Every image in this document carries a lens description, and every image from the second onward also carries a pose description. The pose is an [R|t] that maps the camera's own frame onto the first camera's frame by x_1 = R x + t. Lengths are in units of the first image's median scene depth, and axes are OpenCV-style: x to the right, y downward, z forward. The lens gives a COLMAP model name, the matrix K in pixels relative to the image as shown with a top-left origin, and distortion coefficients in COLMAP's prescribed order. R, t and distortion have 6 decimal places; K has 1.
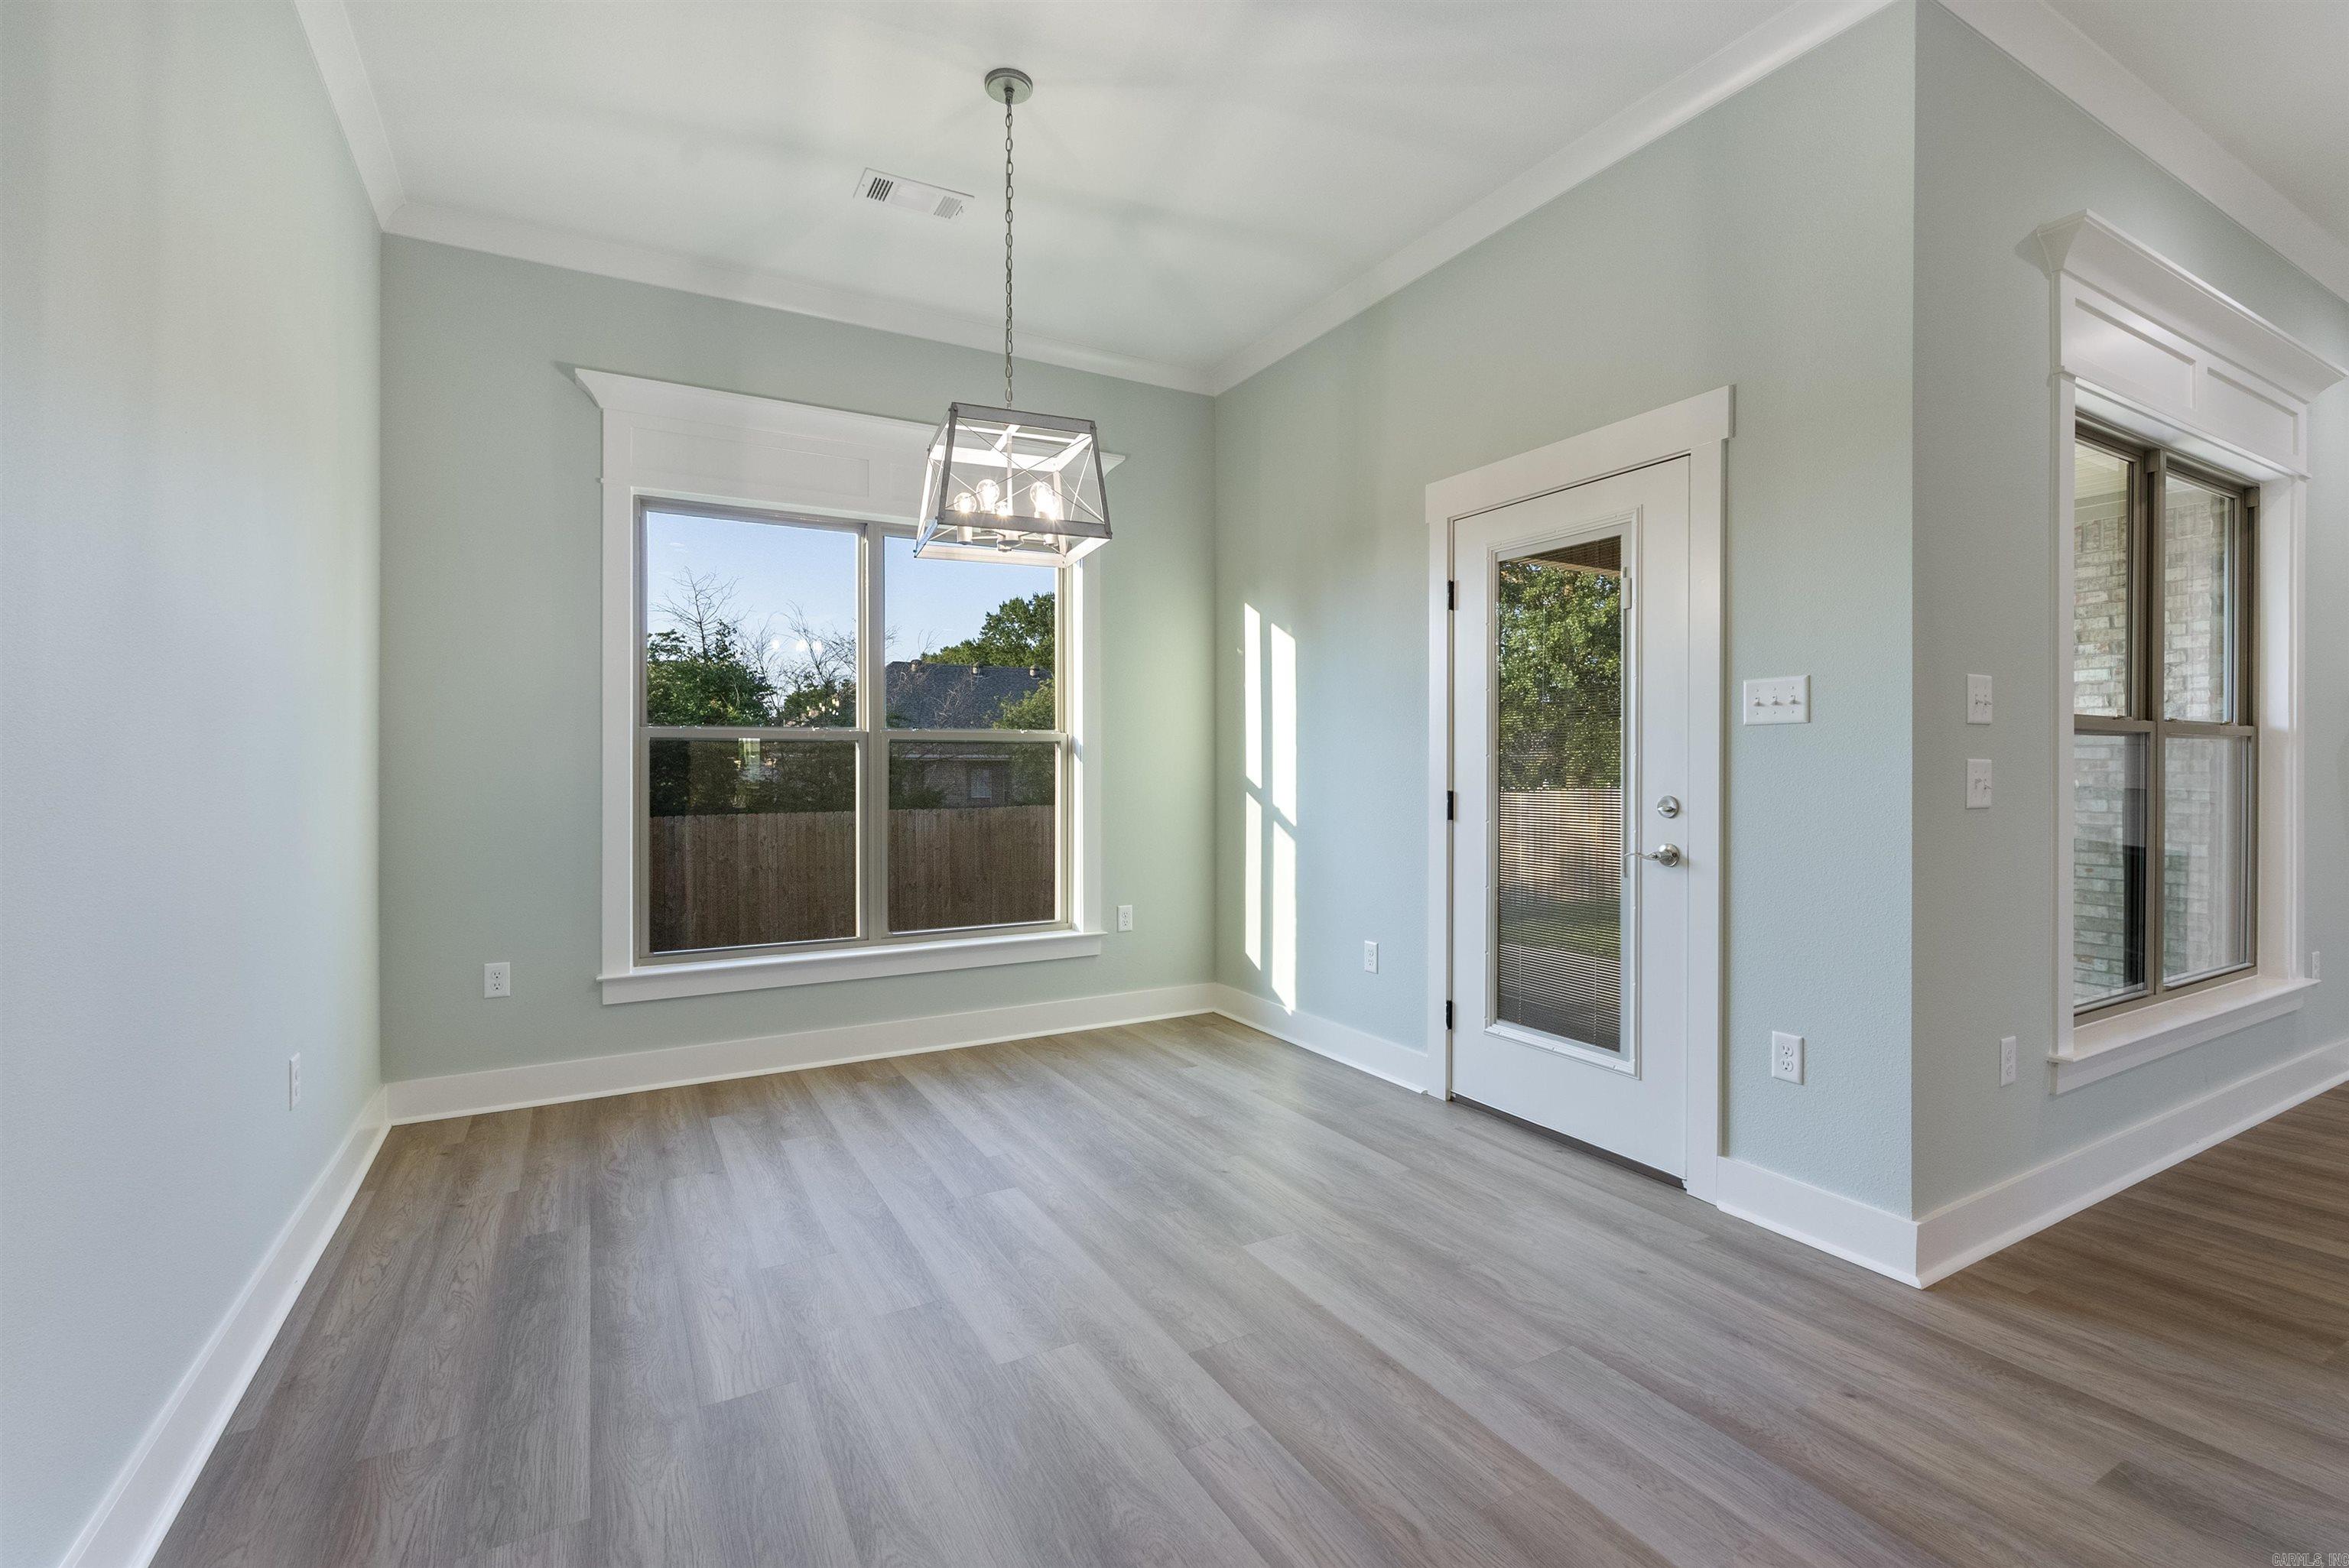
lens RADIAL K [[1043.2, 0, 1180.1], [0, 1043.2, 763.2], [0, 0, 1]] dist [-0.001938, -0.000274]
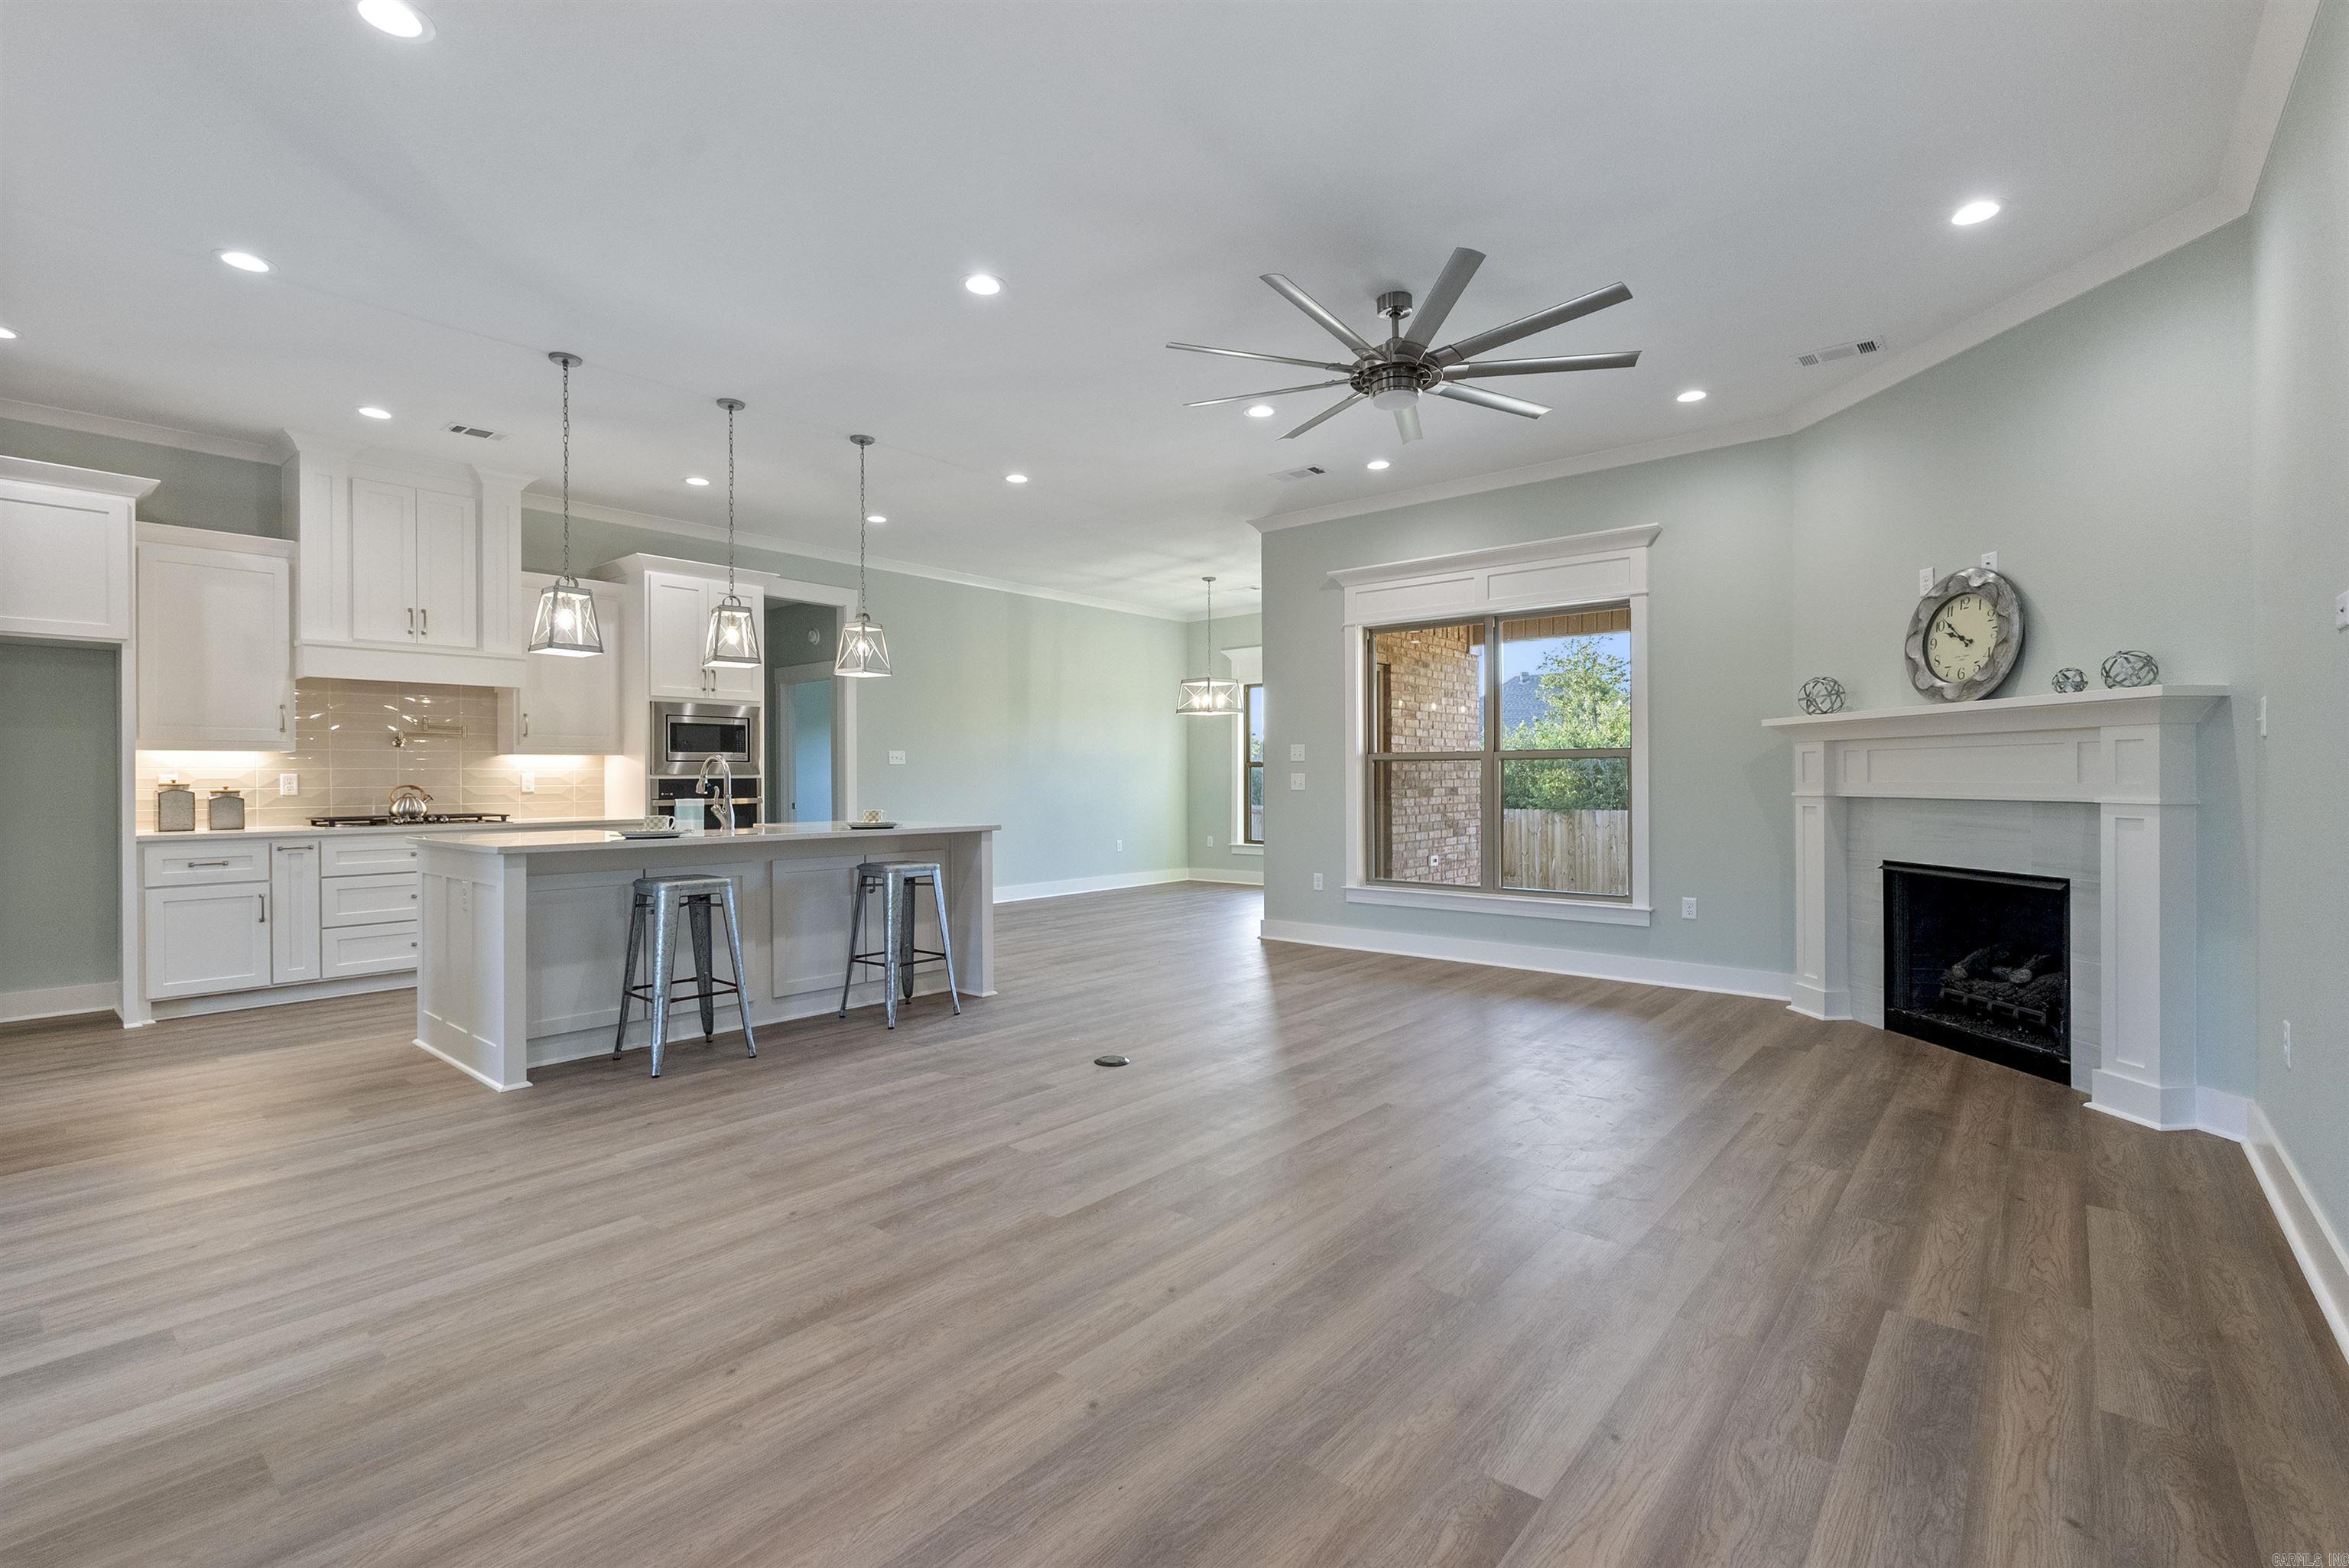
lens RADIAL K [[1050.1, 0, 1174.5], [0, 1050.1, 784.0], [0, 0, 1]] dist [-0.004856, -0.000086]
pose [[0.340251, 0.006568, -0.940312, 2.583856], [0.007188, 0.999928, 0.009585, -0.005040], [0.940307, -0.010021, 0.340179, -0.251506]]
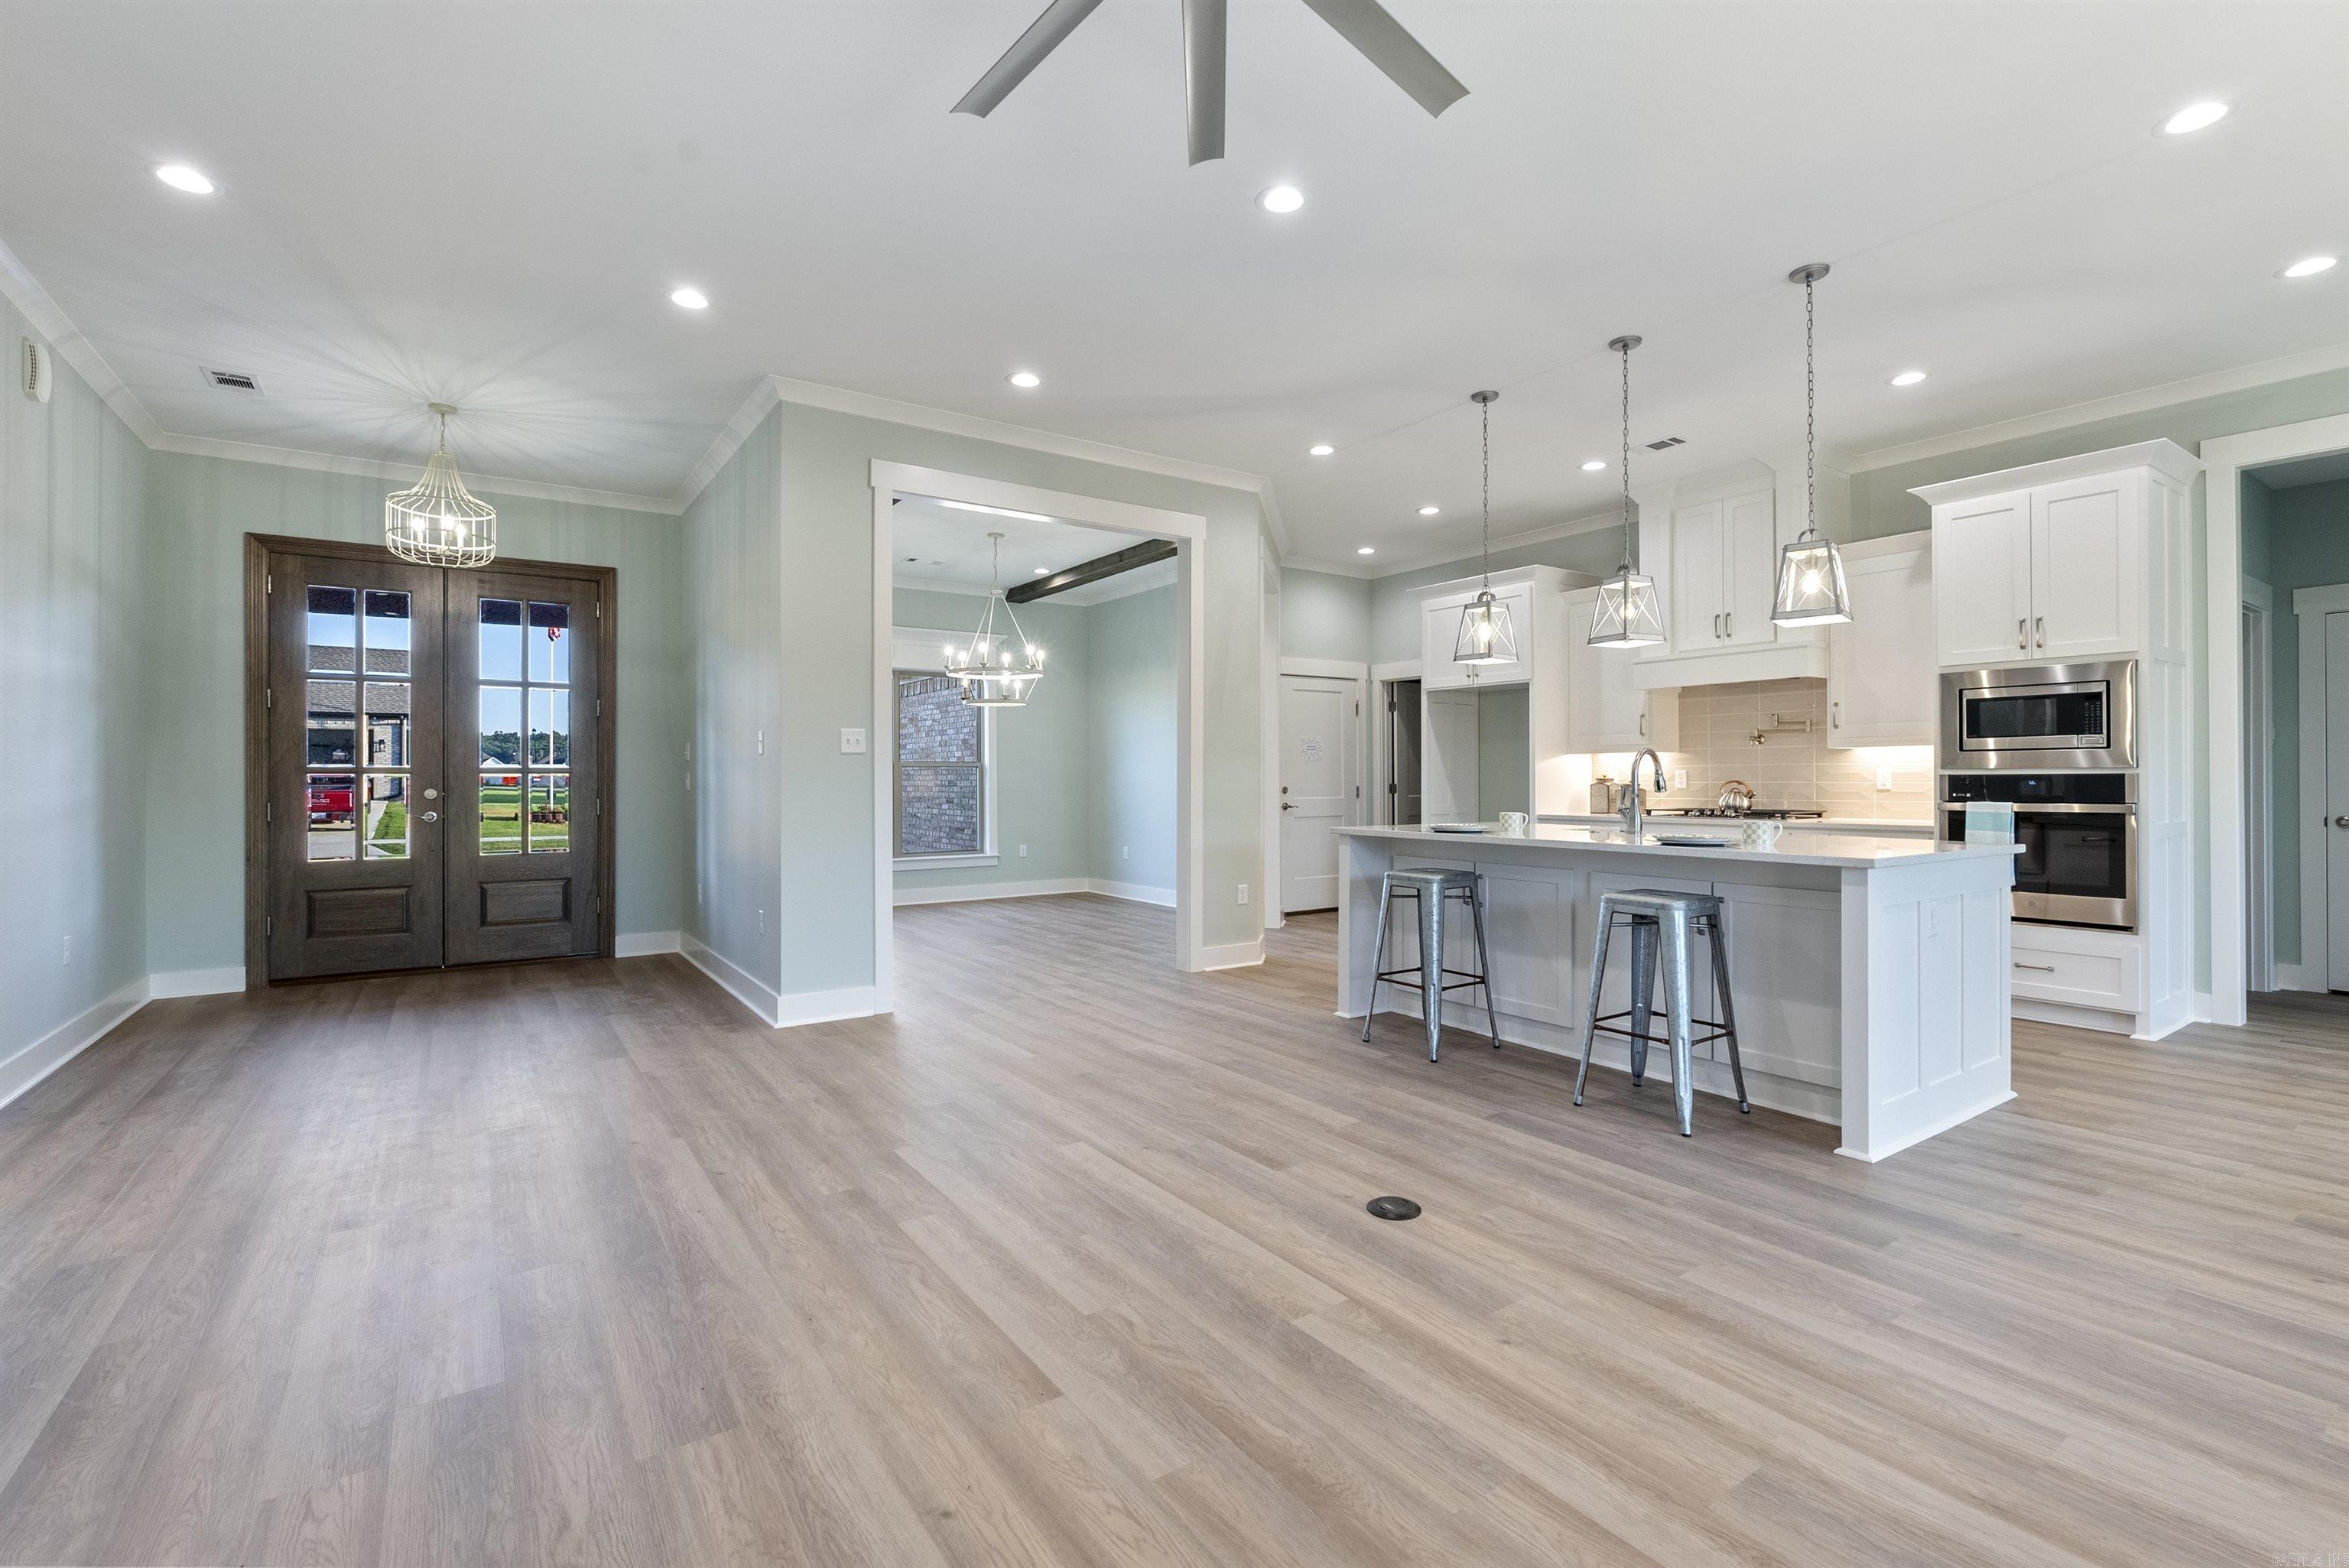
lens RADIAL K [[1039.5, 0, 1174.4], [0, 1039.5, 776.9], [0, 0, 1]] dist [-0.000608, -0.000095]
pose [[-0.996640, 0.004785, -0.081763, 1.585168], [0.005284, 0.999969, -0.005888, 0.003945], [0.081732, -0.006300, -0.996634, 0.939305]]
